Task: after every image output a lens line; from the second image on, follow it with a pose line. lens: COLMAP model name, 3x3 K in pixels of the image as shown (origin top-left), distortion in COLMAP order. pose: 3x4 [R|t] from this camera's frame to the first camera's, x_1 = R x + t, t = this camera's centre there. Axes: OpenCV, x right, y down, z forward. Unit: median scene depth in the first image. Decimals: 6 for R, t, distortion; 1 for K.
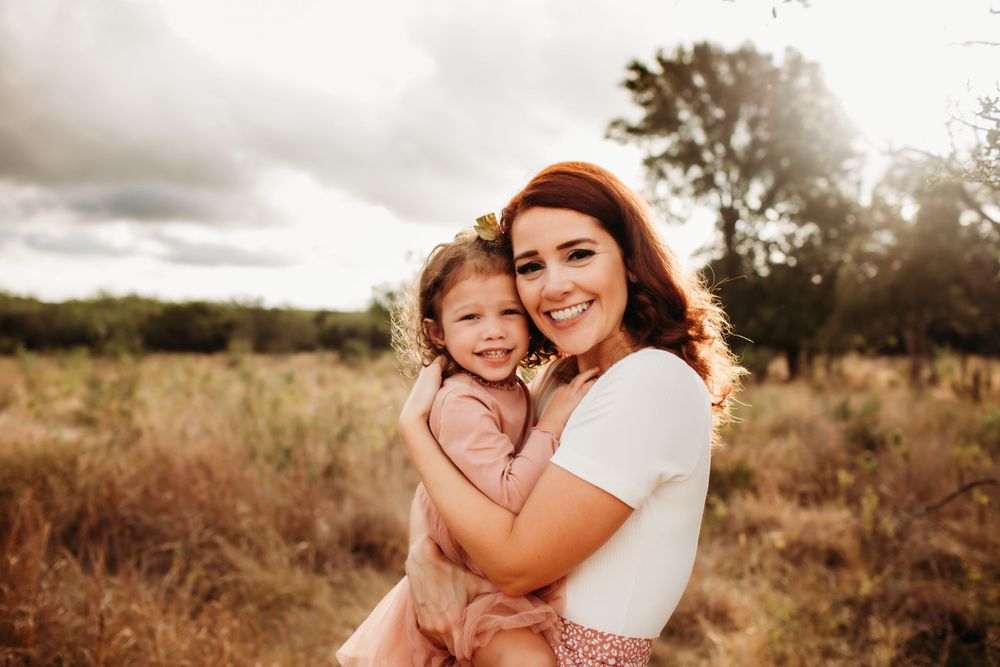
lens RADIAL K [[990.0, 0, 500.0], [0, 990.0, 333.5], [0, 0, 1]] dist [-0.078676, 0.004586]
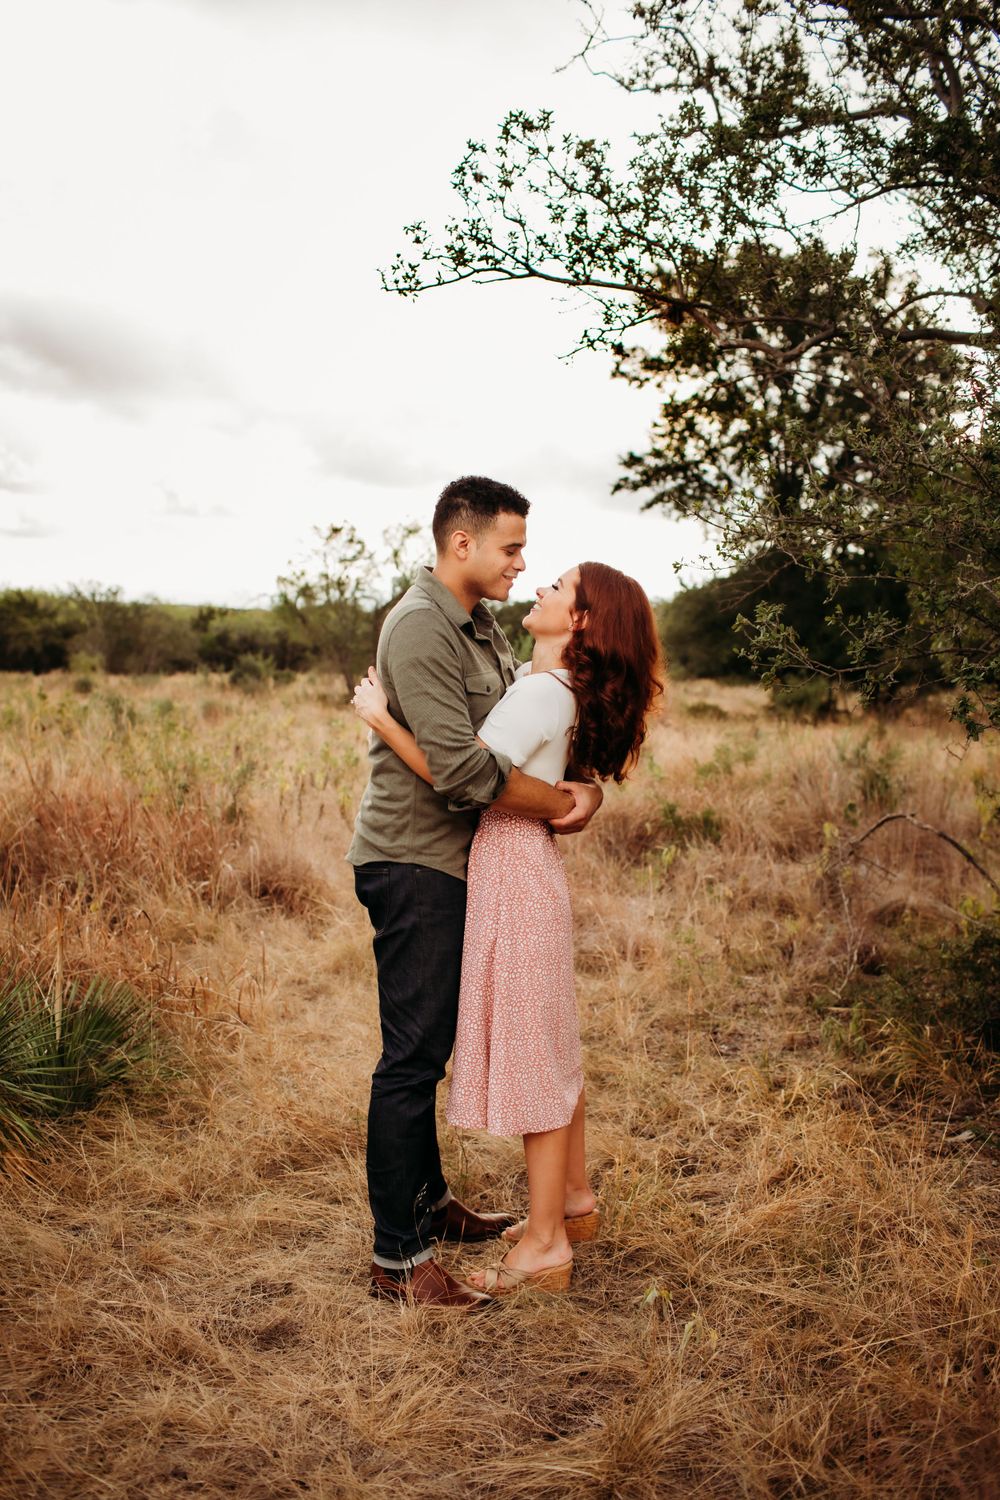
lens RADIAL K [[1468.7, 0, 500.0], [0, 1468.7, 750.0], [0, 0, 1]] dist [-0.075110, 0.030299]
pose [[0.999633, 0.015775, 0.022034, 0.007328], [-0.017280, 0.997405, 0.069889, -0.002022], [-0.020874, -0.070245, 0.997311, -0.061047]]
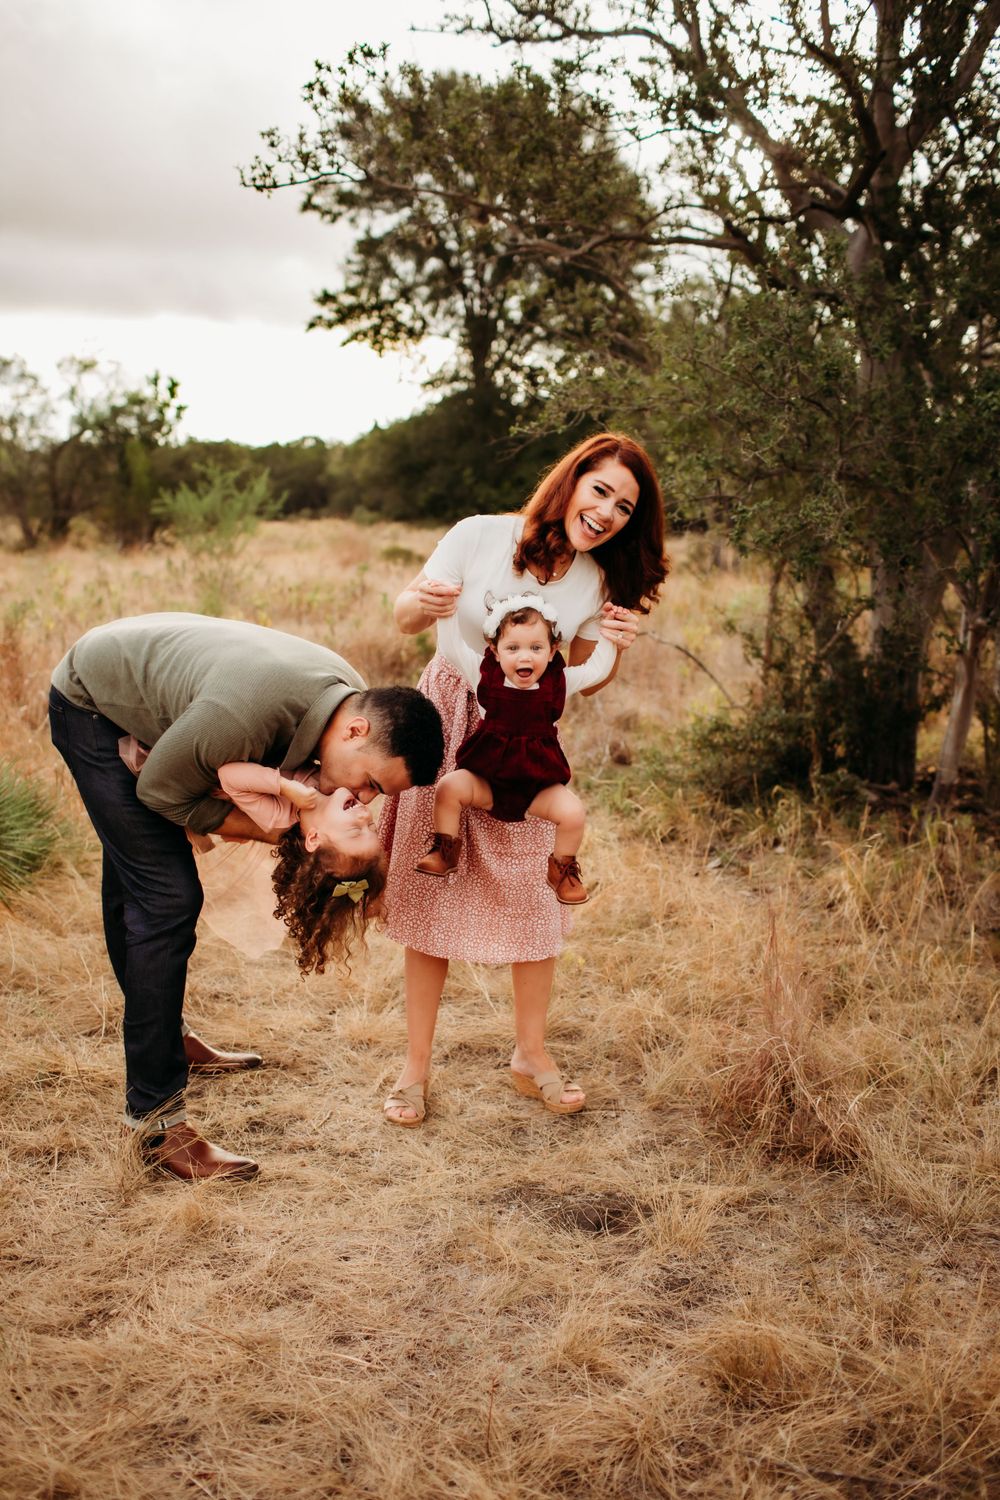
lens RADIAL K [[1517.0, 0, 500.0], [0, 1517.0, 750.0], [0, 0, 1]] dist [-0.063360, 0.024511]
pose [[0.971708, -0.015950, 0.235647, -0.014413], [-0.023842, 0.985996, 0.165056, -0.001839], [-0.234979, -0.166004, 0.957720, -0.098866]]
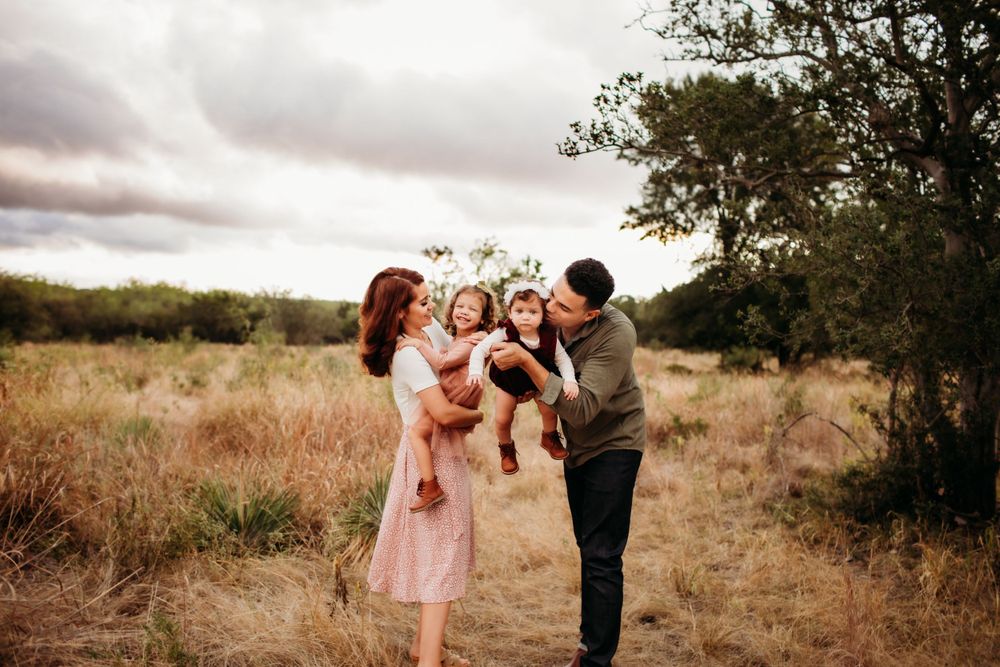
lens RADIAL K [[979.1, 0, 515.2], [0, 979.1, 333.9], [0, 0, 1]] dist [-0.075110, 0.030299]
pose [[0.999823, 0.018714, 0.002178, -0.010270], [-0.018726, 0.999808, 0.005775, -0.001038], [-0.002069, -0.005815, 0.999981, -0.114194]]
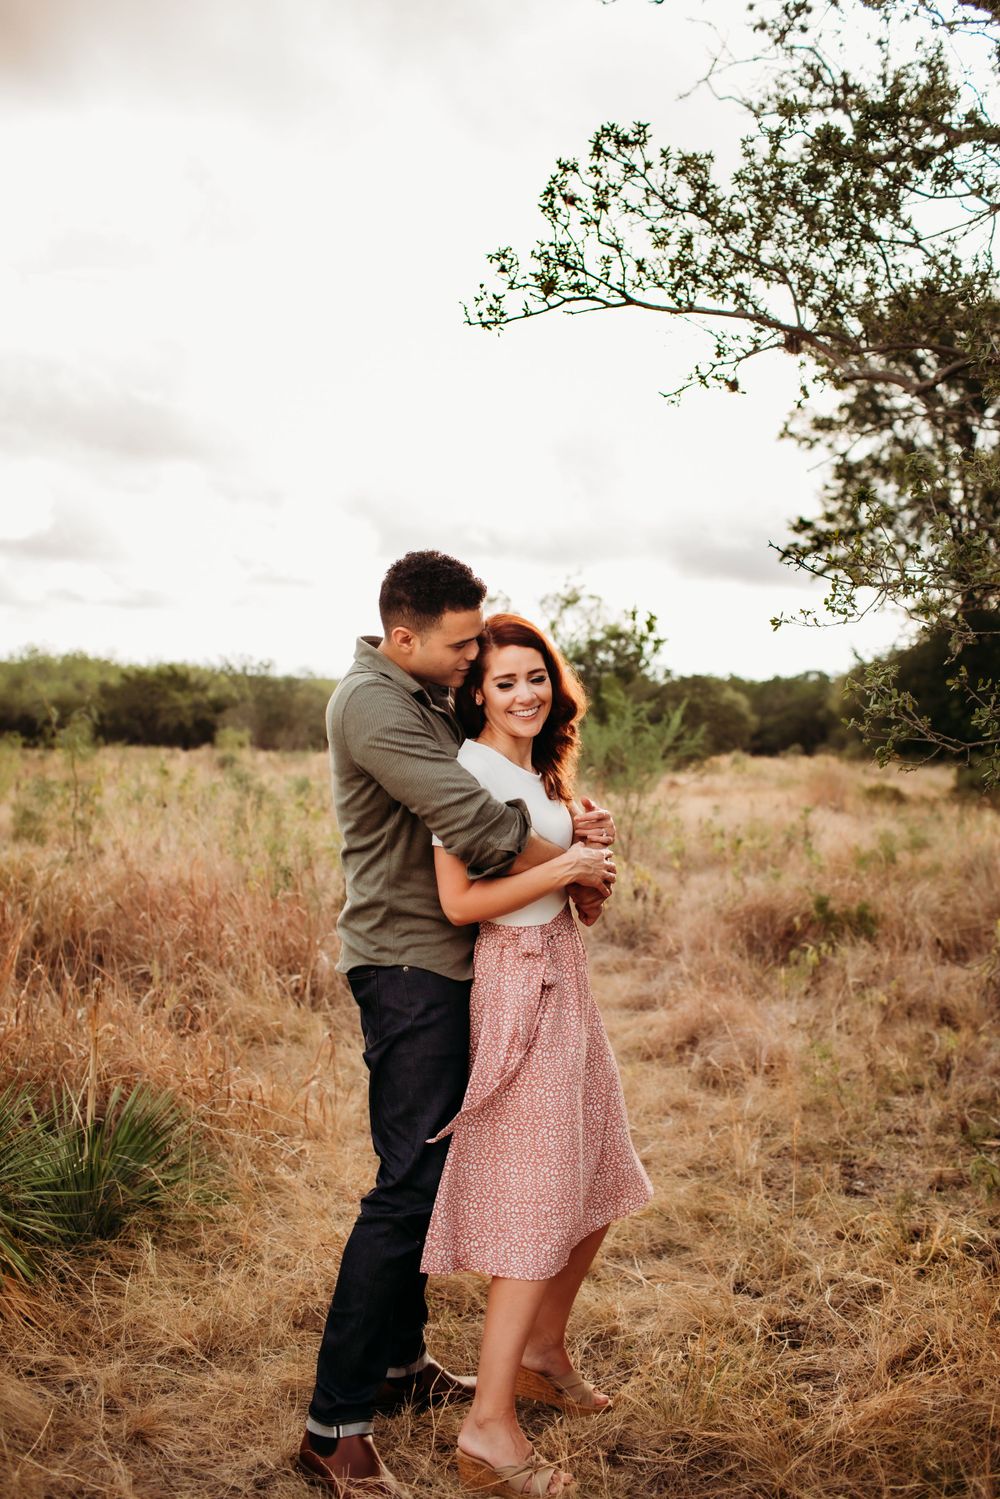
lens RADIAL K [[1550.3, 0, 503.9], [0, 1550.3, 703.1], [0, 0, 1]] dist [-0.104586, 0.128922]
pose [[0.996078, 0.019444, -0.086314, 0.014101], [-0.020519, 0.999722, -0.011580, -0.001614], [0.086065, 0.013305, 0.996201, -0.050962]]
